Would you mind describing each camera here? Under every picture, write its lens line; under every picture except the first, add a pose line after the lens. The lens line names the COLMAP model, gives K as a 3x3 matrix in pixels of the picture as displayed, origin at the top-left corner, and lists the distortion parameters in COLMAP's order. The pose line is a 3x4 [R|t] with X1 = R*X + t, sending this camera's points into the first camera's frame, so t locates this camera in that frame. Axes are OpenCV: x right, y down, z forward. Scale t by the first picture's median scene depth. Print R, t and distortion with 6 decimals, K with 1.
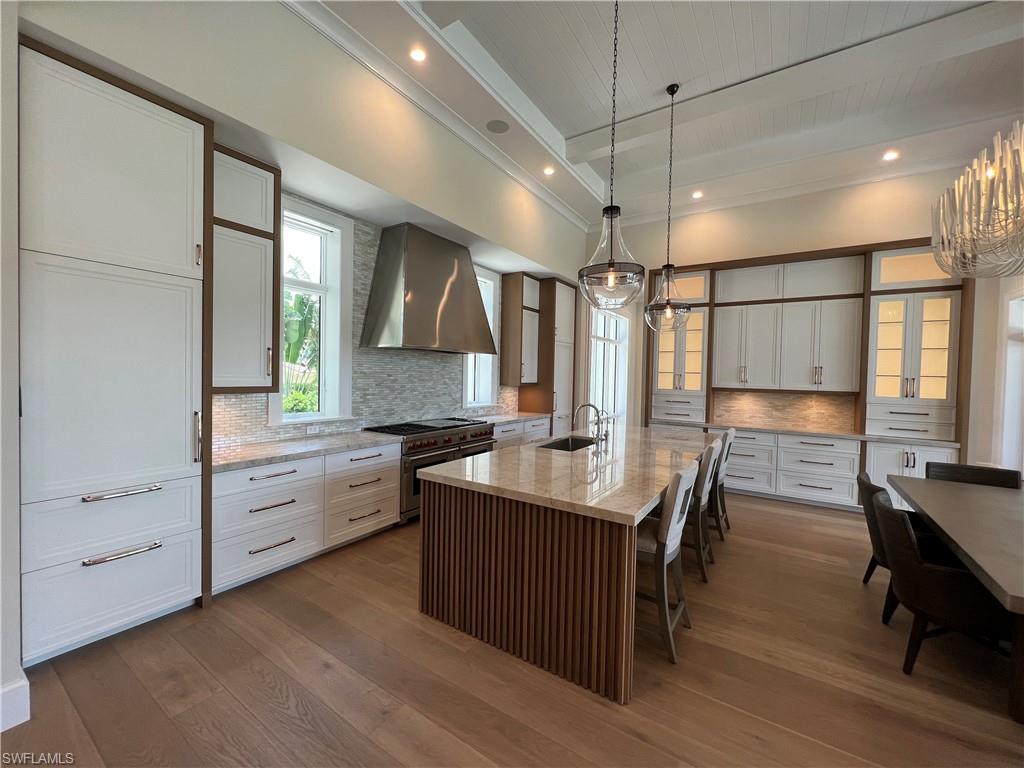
lens RADIAL K [[410.8, 0, 510.3], [0, 410.8, 383.4], [0, 0, 1]] dist [0.003838, 0.000250]
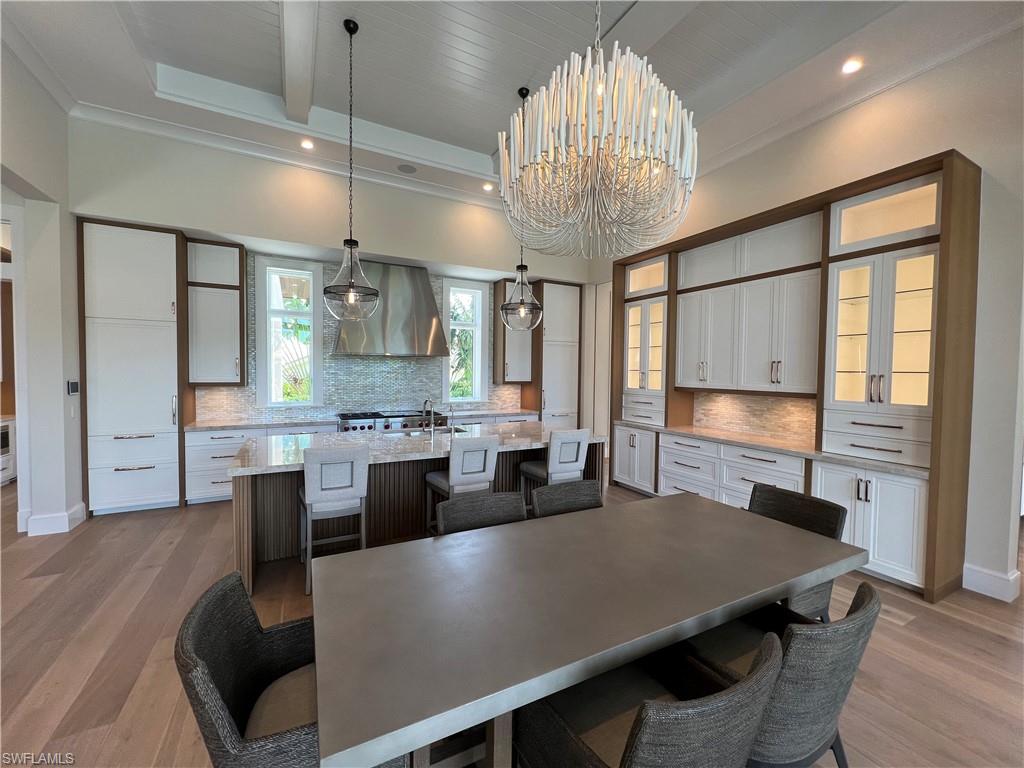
lens RADIAL K [[410.8, 0, 510.9], [0, 410.8, 384.0], [0, 0, 1]] dist [0.003838, 0.000250]
pose [[0.875133, 0.005262, -0.483854, 0.636906], [-0.004184, 0.999986, 0.003309, 0.002403], [0.483864, -0.000872, 0.875143, 0.069126]]
